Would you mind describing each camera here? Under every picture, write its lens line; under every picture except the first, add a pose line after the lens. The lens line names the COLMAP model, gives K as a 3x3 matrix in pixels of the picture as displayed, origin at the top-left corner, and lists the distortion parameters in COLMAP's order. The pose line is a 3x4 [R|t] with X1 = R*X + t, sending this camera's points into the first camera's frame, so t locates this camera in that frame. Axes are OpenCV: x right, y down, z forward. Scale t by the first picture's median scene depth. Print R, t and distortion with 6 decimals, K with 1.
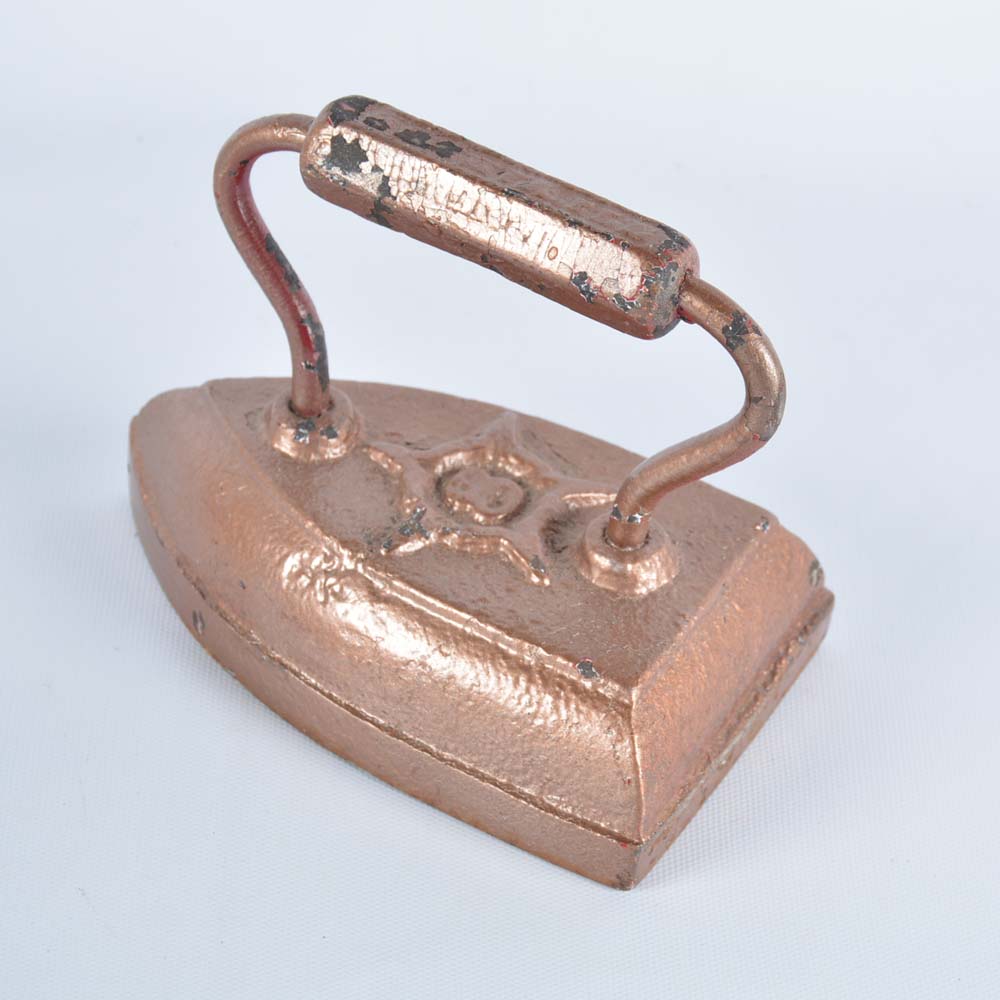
lens RADIAL K [[2874.8, 0, 592.0], [0, 2874.8, 477.3], [0, 0, 1]] dist [-0.064904, 0.000000]
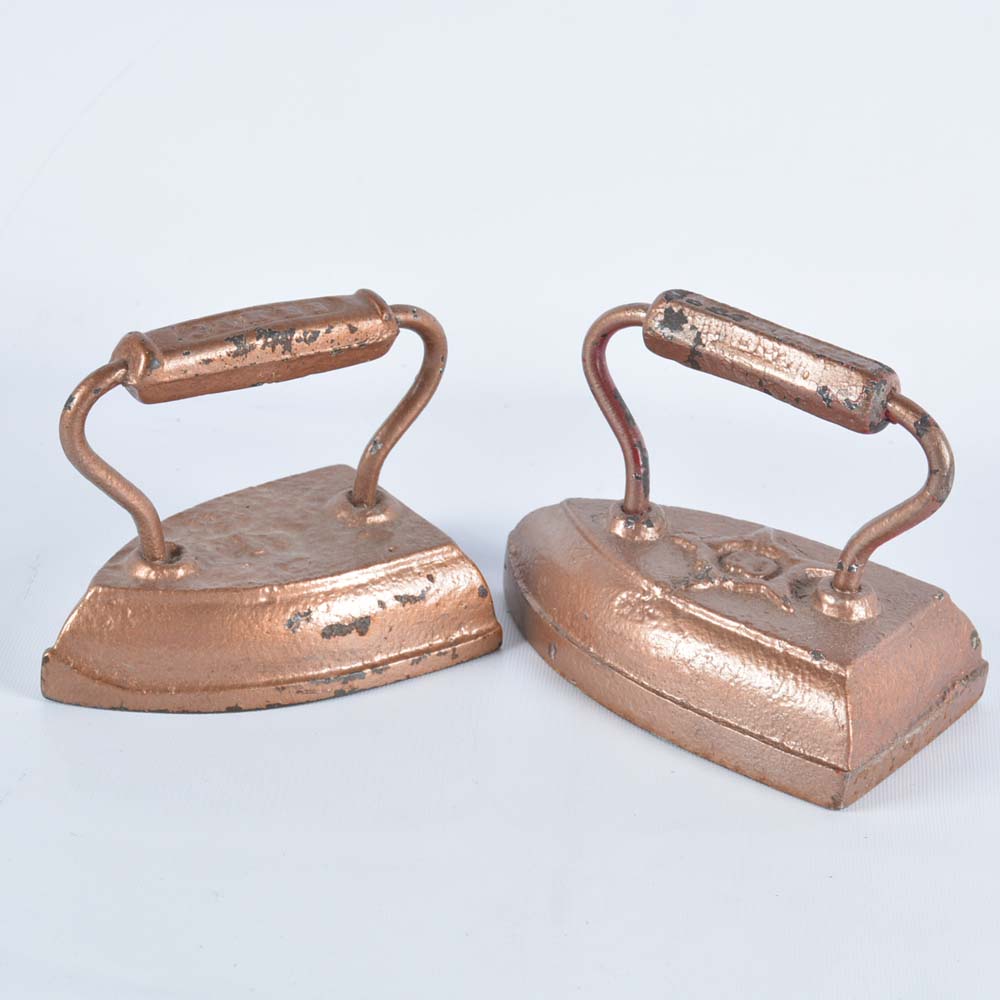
lens RADIAL K [[2874.8, 0, 521.6], [0, 2874.8, 556.1], [0, 0, 1]] dist [-0.064904, 0.000000]
pose [[0.993993, 0.038030, -0.102625, -0.003106], [-0.059192, 0.975516, -0.211811, 0.338779], [0.092057, 0.216613, 0.971907, -0.478484]]
